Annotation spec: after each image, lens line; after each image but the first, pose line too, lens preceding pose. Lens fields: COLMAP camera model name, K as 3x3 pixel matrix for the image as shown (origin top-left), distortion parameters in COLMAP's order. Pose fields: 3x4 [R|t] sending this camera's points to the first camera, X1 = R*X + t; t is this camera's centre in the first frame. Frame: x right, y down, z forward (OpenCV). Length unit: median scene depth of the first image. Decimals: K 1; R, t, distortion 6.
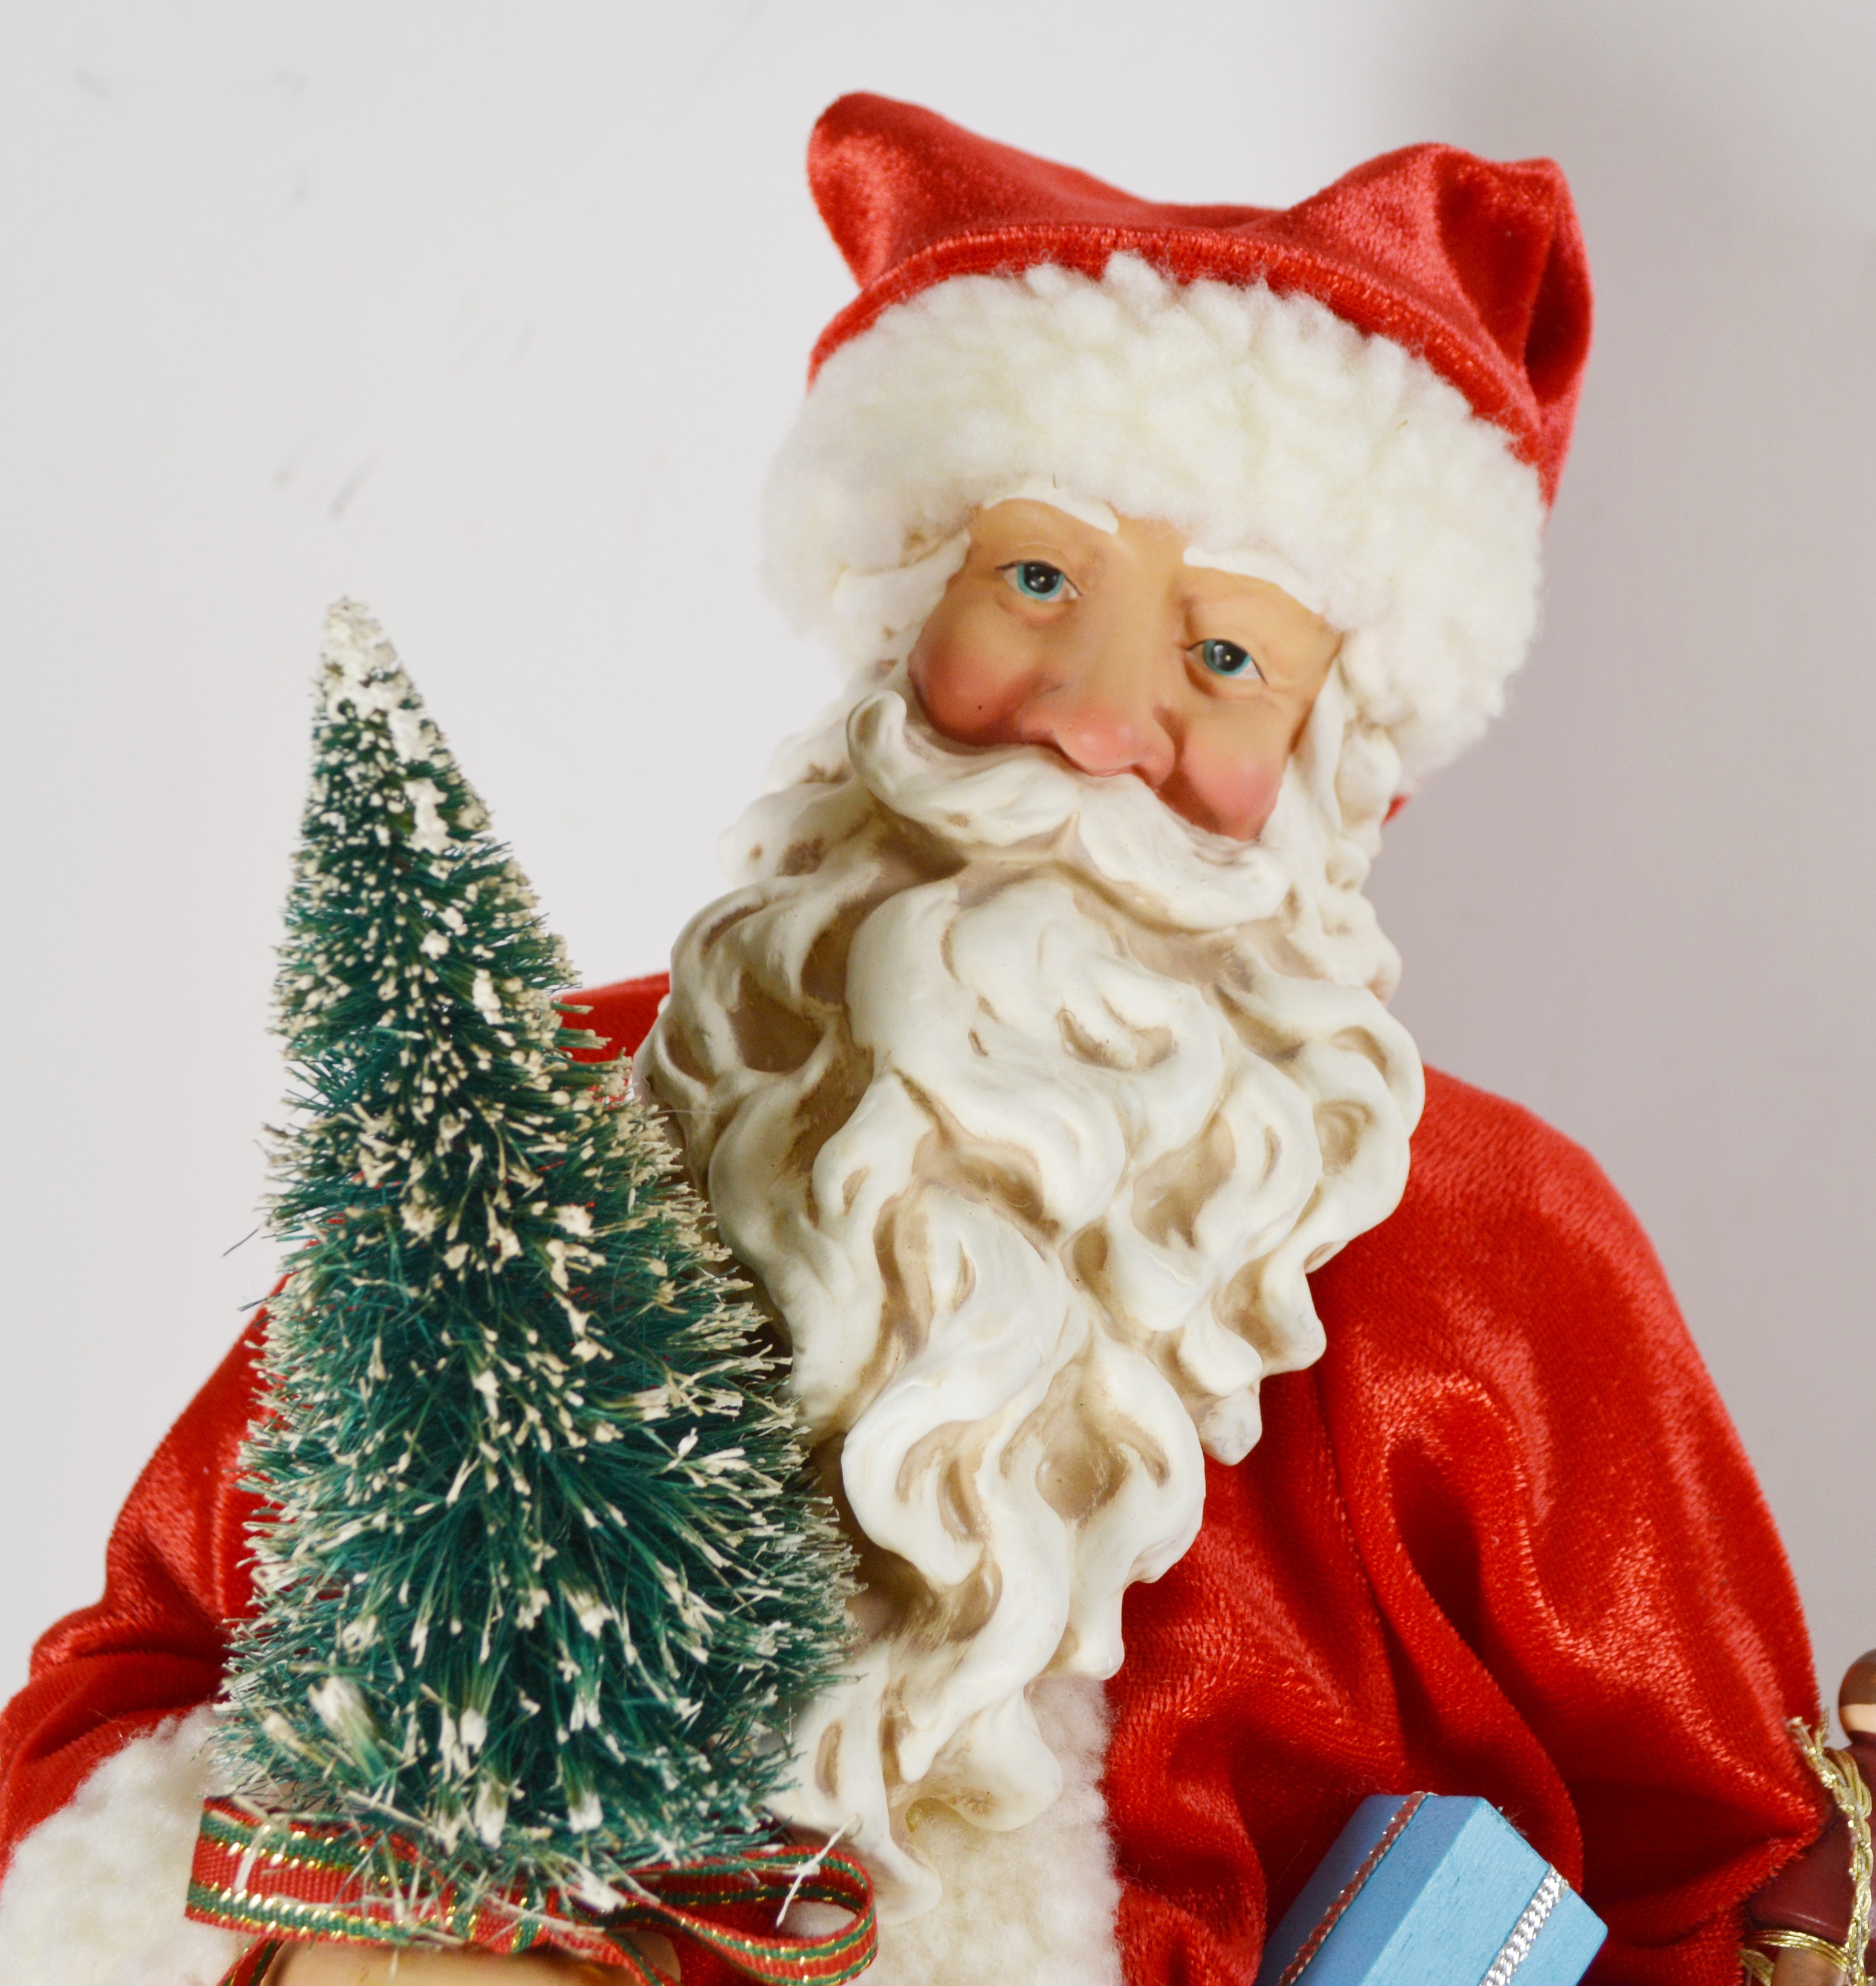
lens RADIAL K [[2663.1, 0, 934.5], [0, 2663.1, 990.5], [0, 0, 1]] dist [-0.078904, 0.000000]
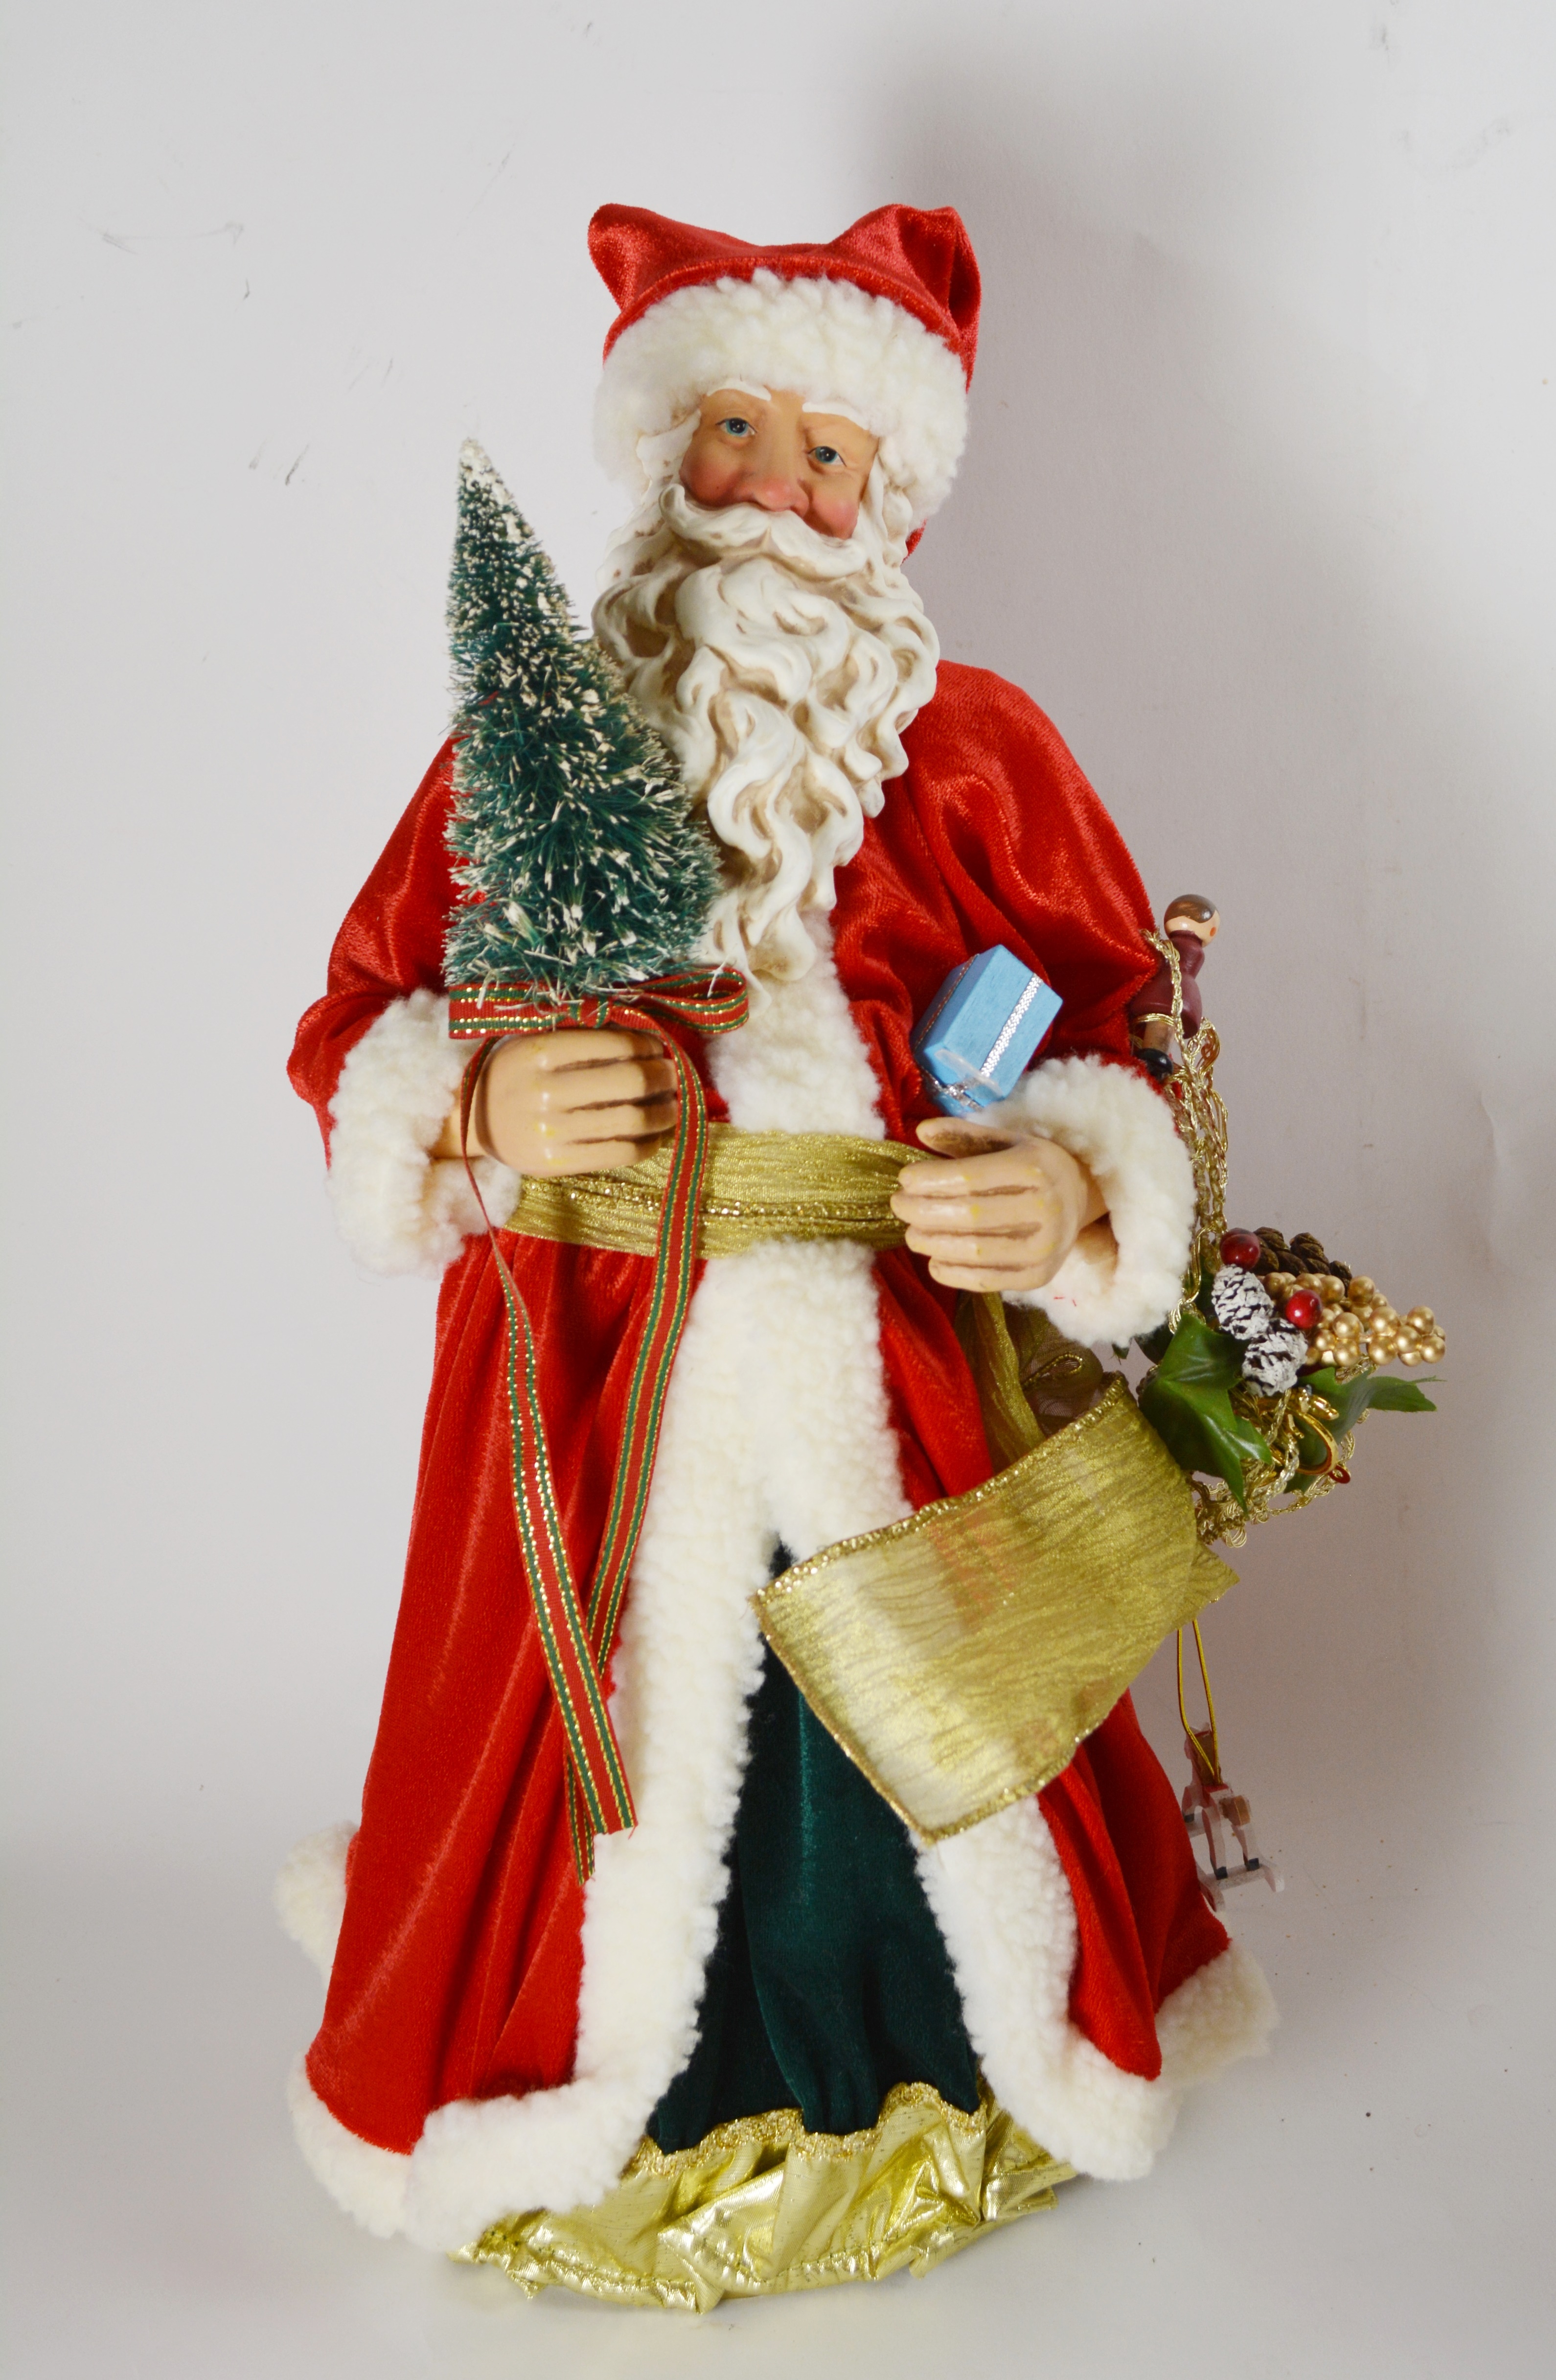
lens RADIAL K [[2240.8, 0, 782.3], [0, 2240.8, 1192.6], [0, 0, 1]] dist [-0.082459, 0.000000]
pose [[0.987767, -0.127835, 0.089301, -0.172184], [0.118170, 0.987295, 0.106225, 0.284715], [-0.101745, -0.094373, 0.990324, -0.884334]]
